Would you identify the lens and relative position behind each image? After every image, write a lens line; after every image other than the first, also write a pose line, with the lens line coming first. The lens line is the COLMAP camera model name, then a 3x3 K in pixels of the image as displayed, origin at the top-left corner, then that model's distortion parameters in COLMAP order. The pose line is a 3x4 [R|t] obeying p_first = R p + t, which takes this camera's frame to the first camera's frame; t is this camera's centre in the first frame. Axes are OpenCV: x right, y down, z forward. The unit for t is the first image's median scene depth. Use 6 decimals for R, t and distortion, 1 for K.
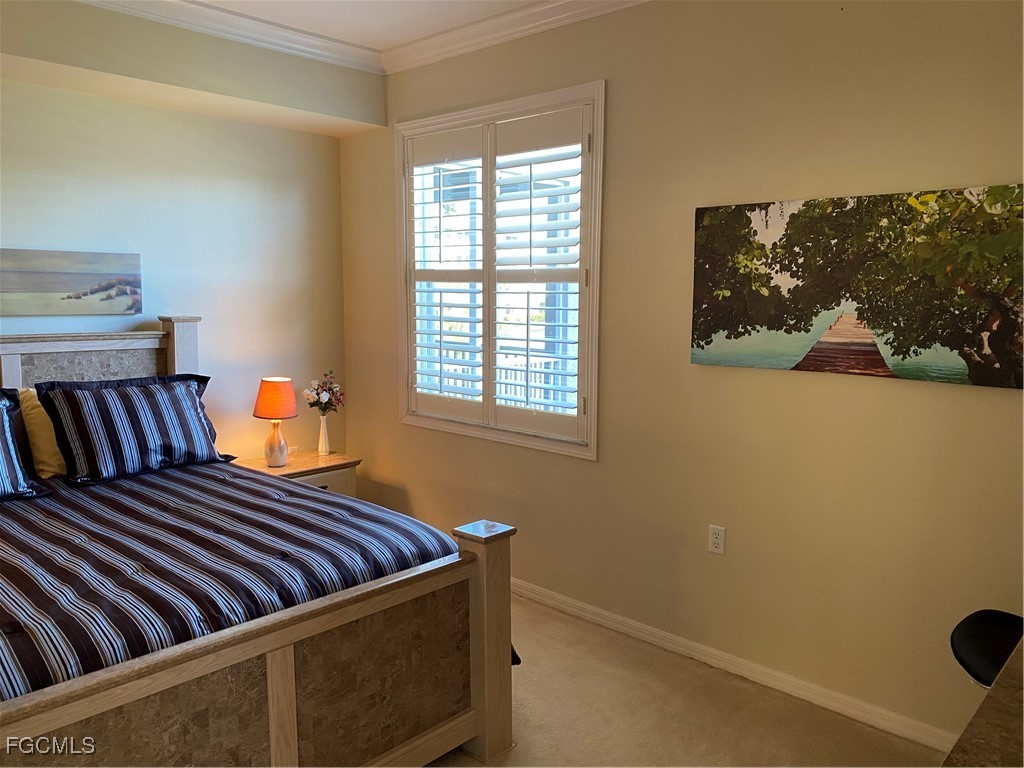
lens RADIAL K [[779.3, 0, 510.5], [0, 779.3, 376.2], [0, 0, 1]] dist [0.032539, -0.031809]
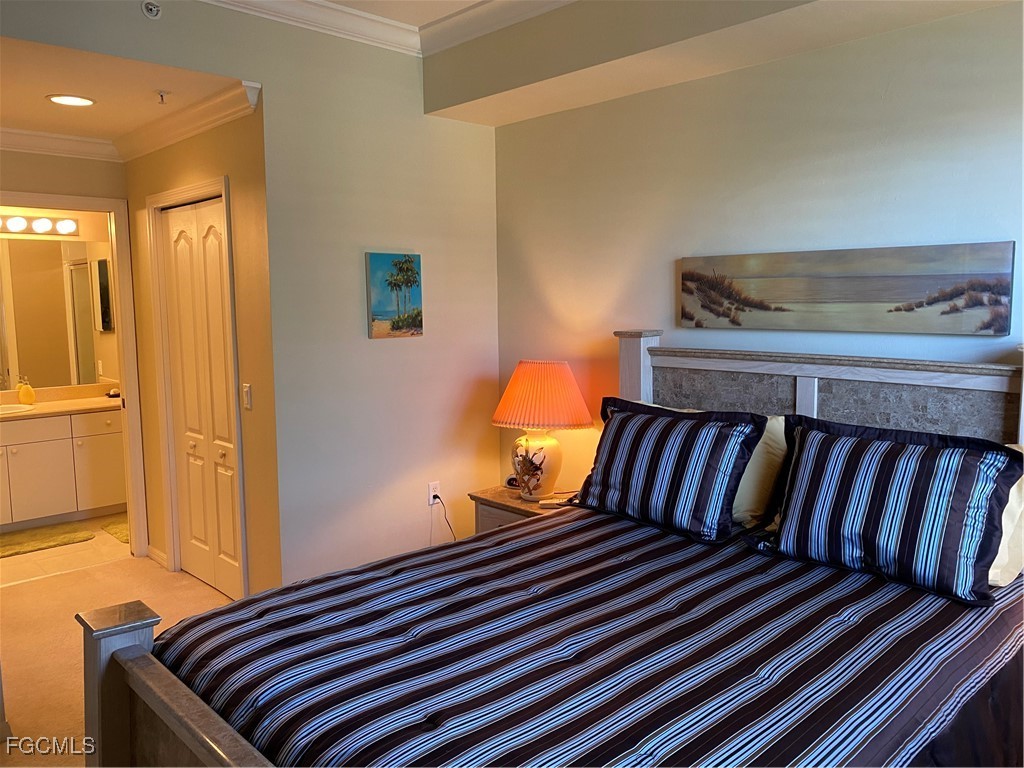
lens RADIAL K [[779.3, 0, 512.0], [0, 779.3, 379.8], [0, 0, 1]] dist [0.032539, -0.031809]
pose [[-0.059836, 0.094850, -0.993692, 0.211847], [-0.105599, 0.989288, 0.100788, -0.075725], [0.992607, 0.110964, -0.049179, 0.728662]]
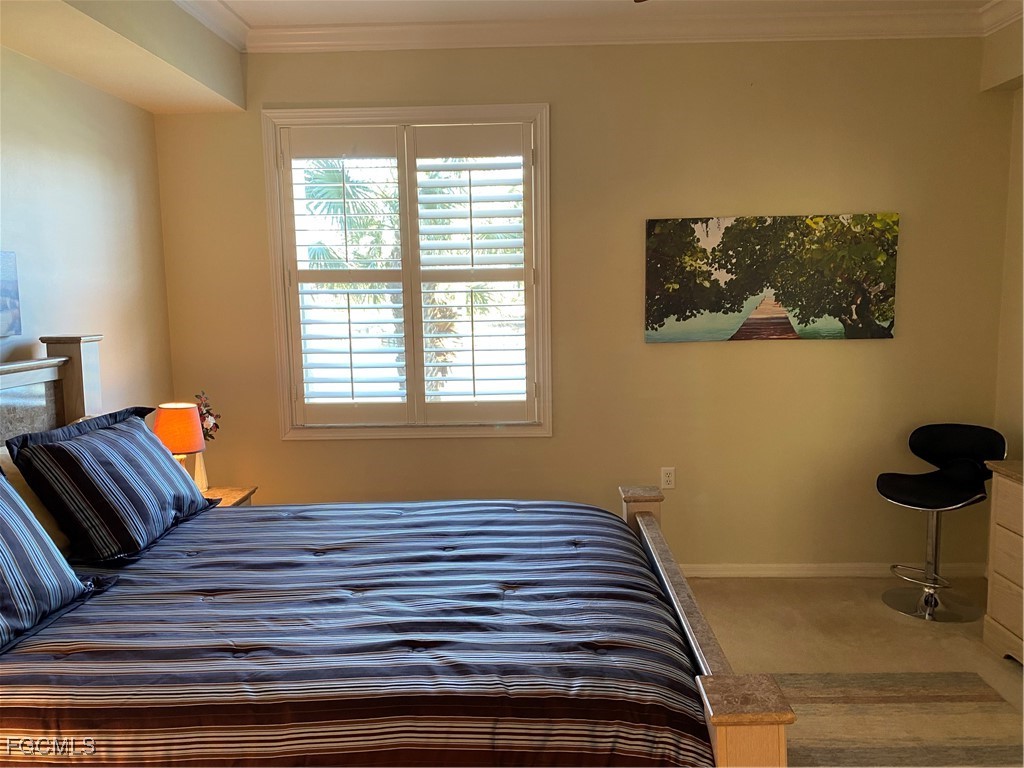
lens RADIAL K [[779.3, 0, 507.6], [0, 779.3, 384.0], [0, 0, 1]] dist [0.032539, -0.031809]
pose [[0.748883, -0.103158, 0.654624, -0.698608], [0.098561, 0.994162, 0.043911, -0.025561], [-0.655332, 0.031636, 0.754678, 0.183501]]
